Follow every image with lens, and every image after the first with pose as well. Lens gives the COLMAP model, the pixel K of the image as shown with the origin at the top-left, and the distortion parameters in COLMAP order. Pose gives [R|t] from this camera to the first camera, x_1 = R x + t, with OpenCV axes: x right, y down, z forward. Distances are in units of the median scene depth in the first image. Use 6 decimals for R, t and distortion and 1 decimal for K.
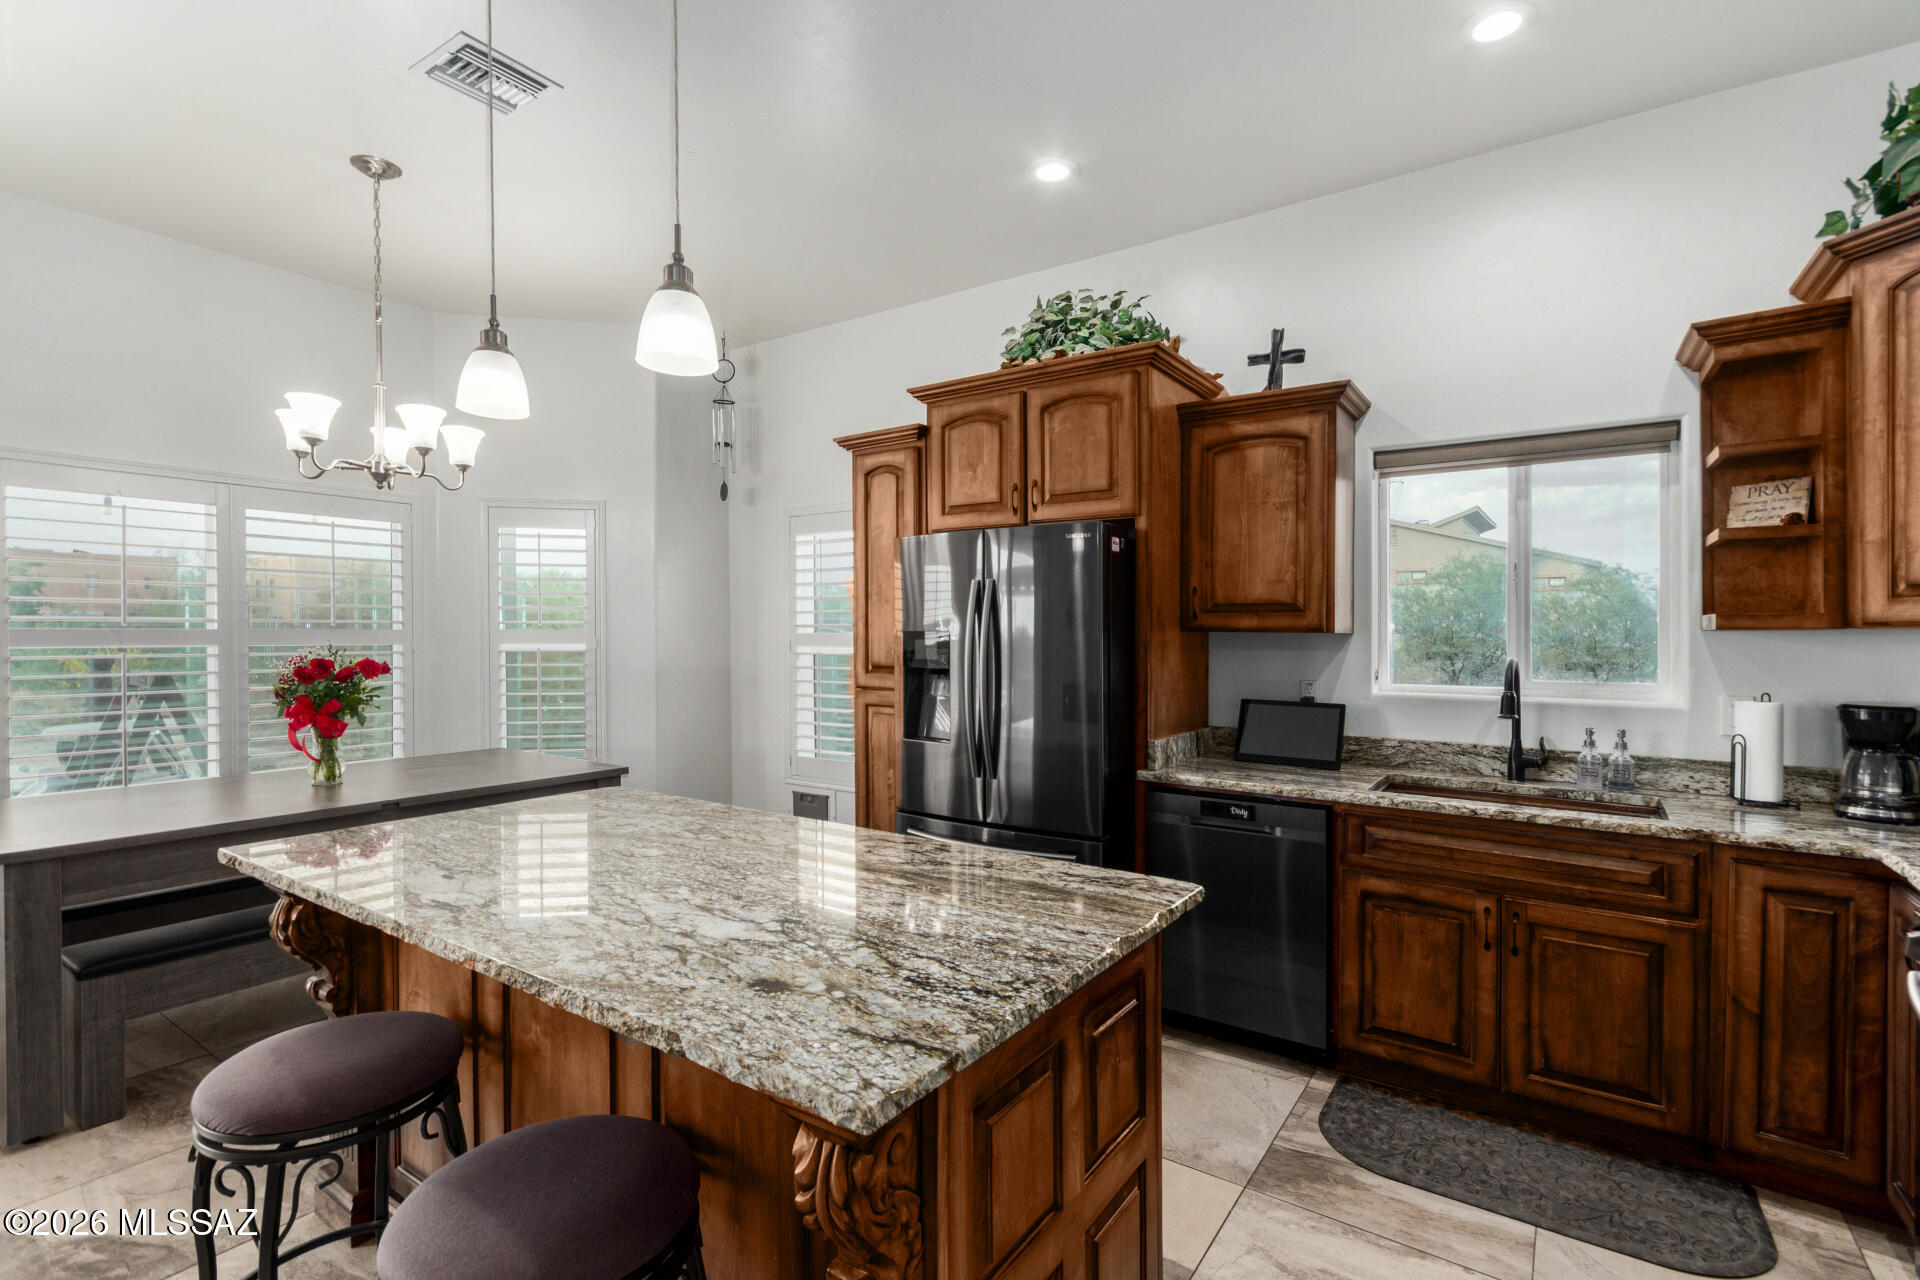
lens RADIAL K [[896.4, 0, 981.2], [0, 896.4, 634.5], [0, 0, 1]] dist [0.000477, 0.009501]
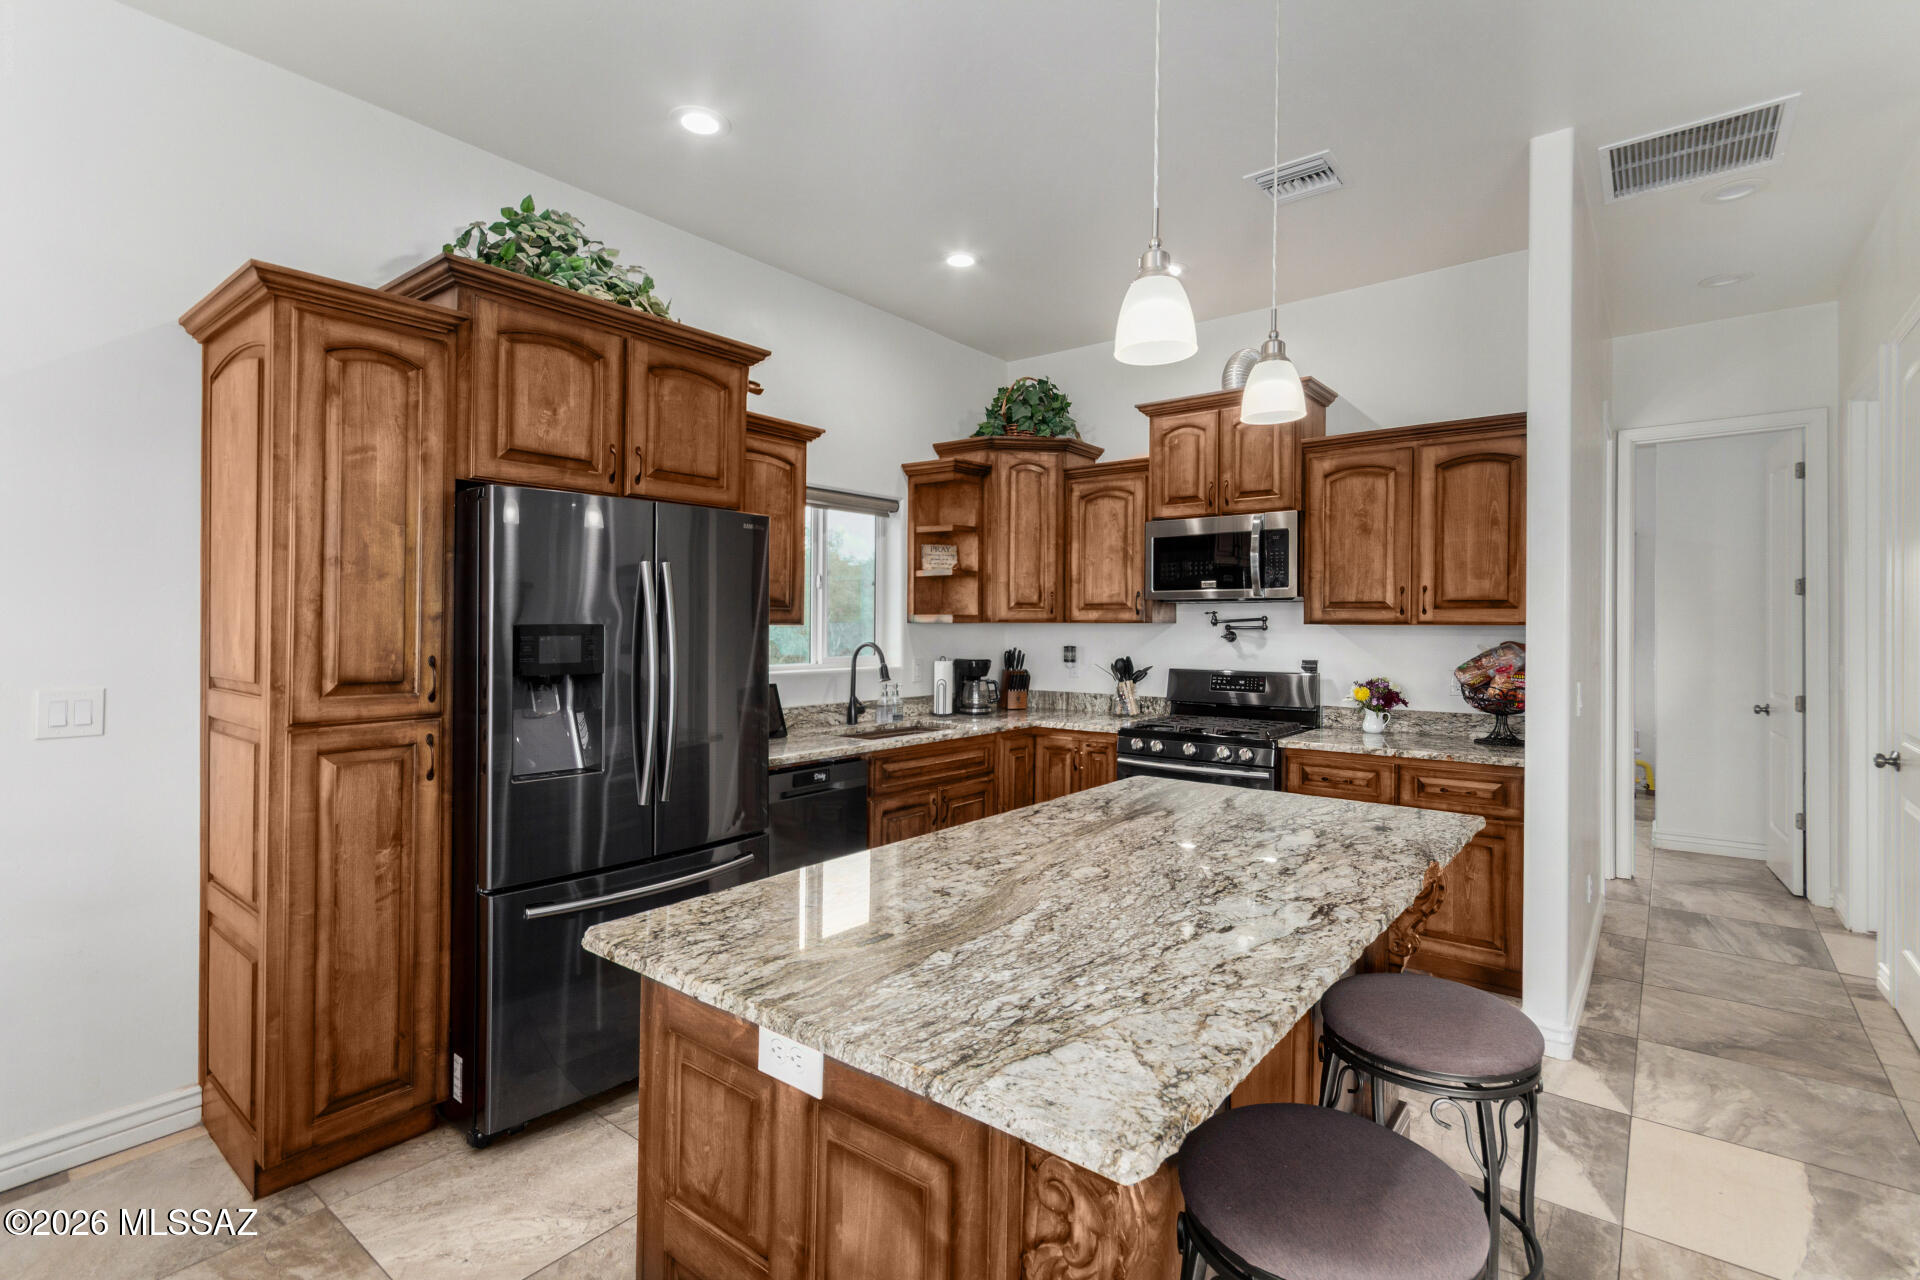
lens RADIAL K [[894.9, 0, 954.9], [0, 894.9, 618.5], [0, 0, 1]] dist [0.000726, 0.009604]
pose [[0.077832, 0.004966, 0.996954, -0.809779], [0.000266, 0.999987, -0.005002, -0.005069], [-0.996966, 0.000654, 0.077830, 0.670658]]
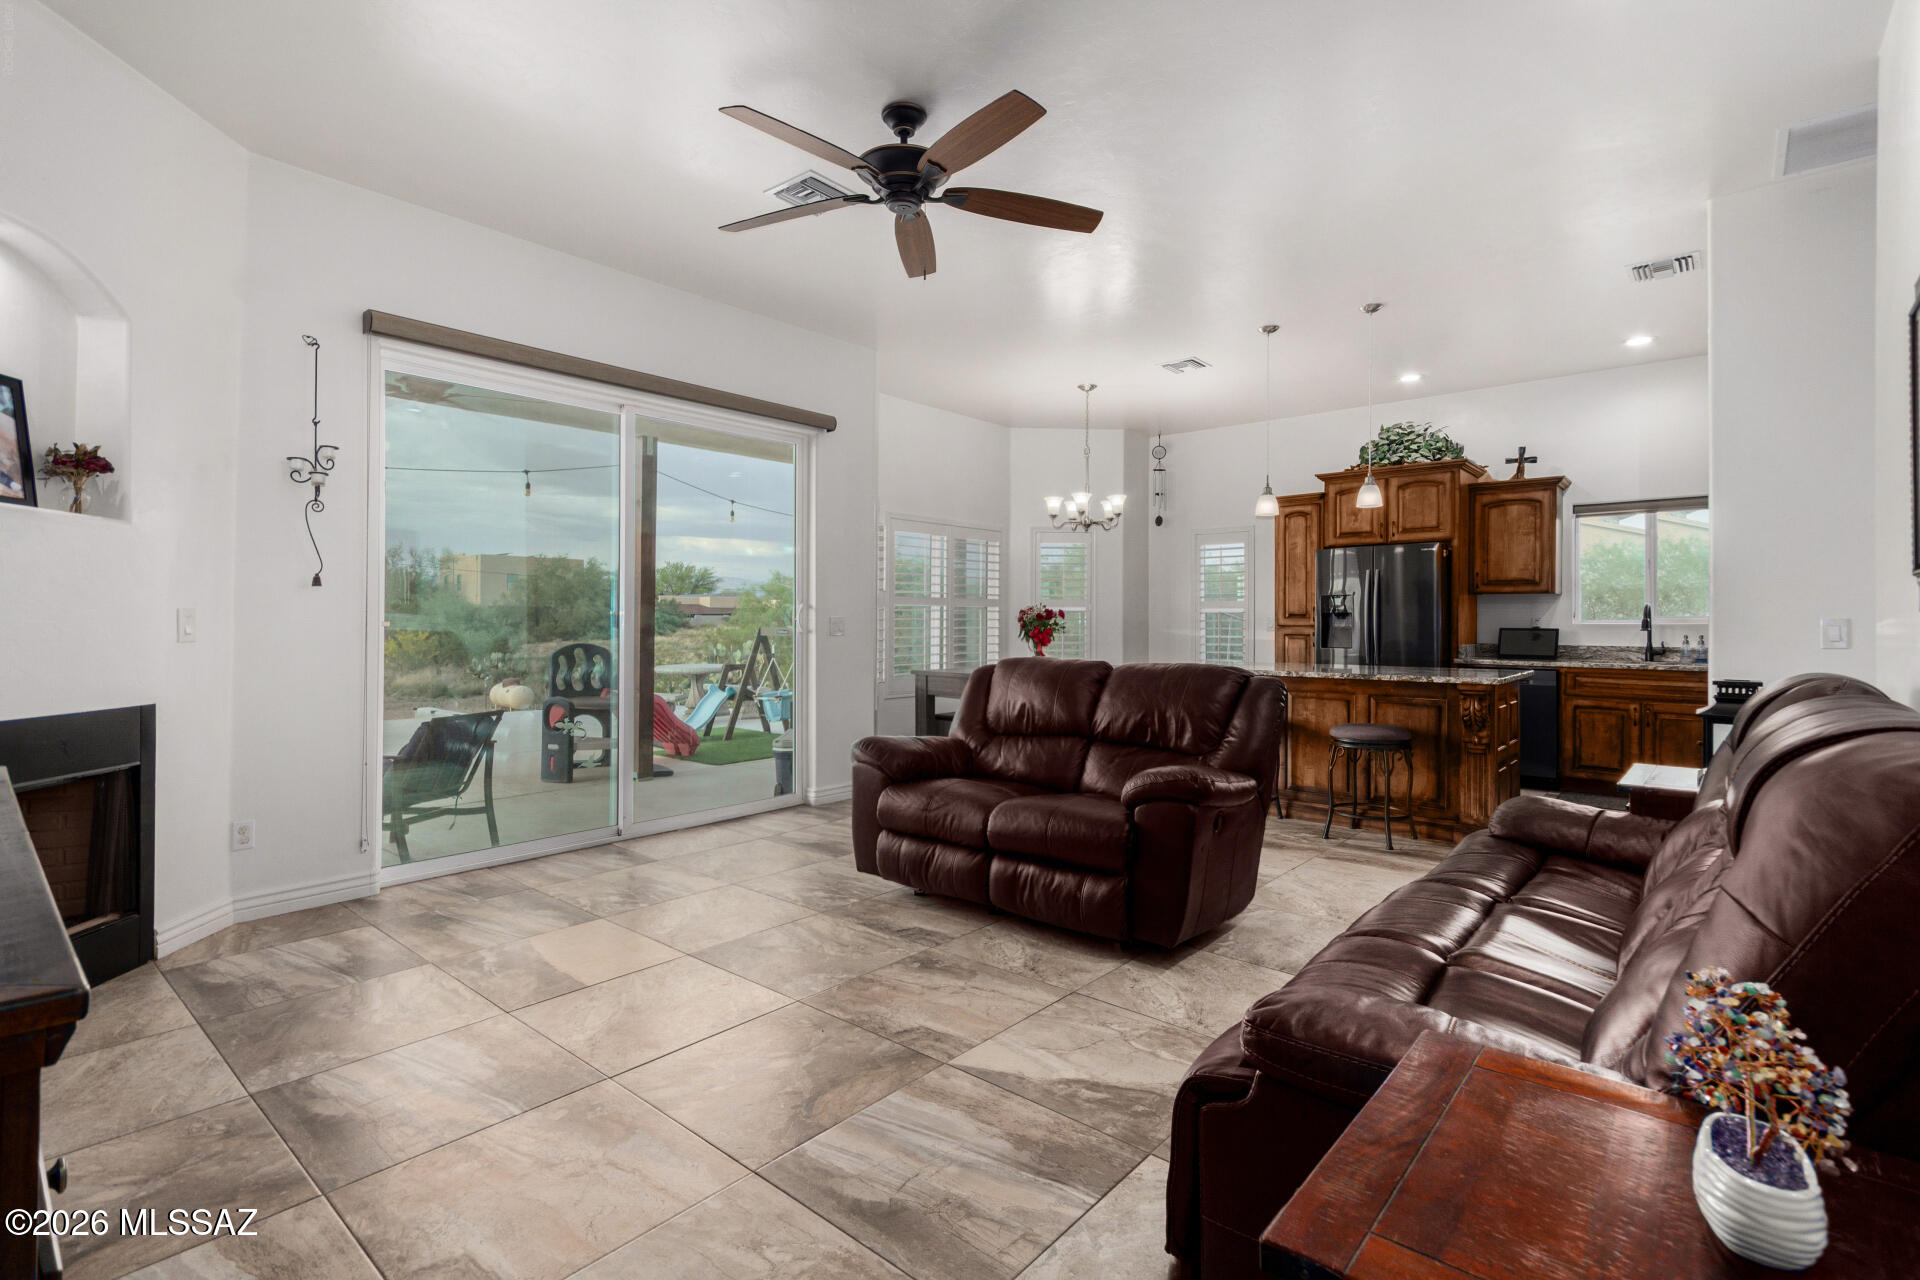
lens RADIAL K [[897.1, 0, 955.1], [0, 897.1, 622.2], [0, 0, 1]] dist [0.014081, -0.000102]
pose [[0.992261, -0.000507, -0.124168, -0.726072], [0.000370, 0.999999, -0.001125, 0.065547], [0.124168, 0.001070, 0.992261, -1.254824]]
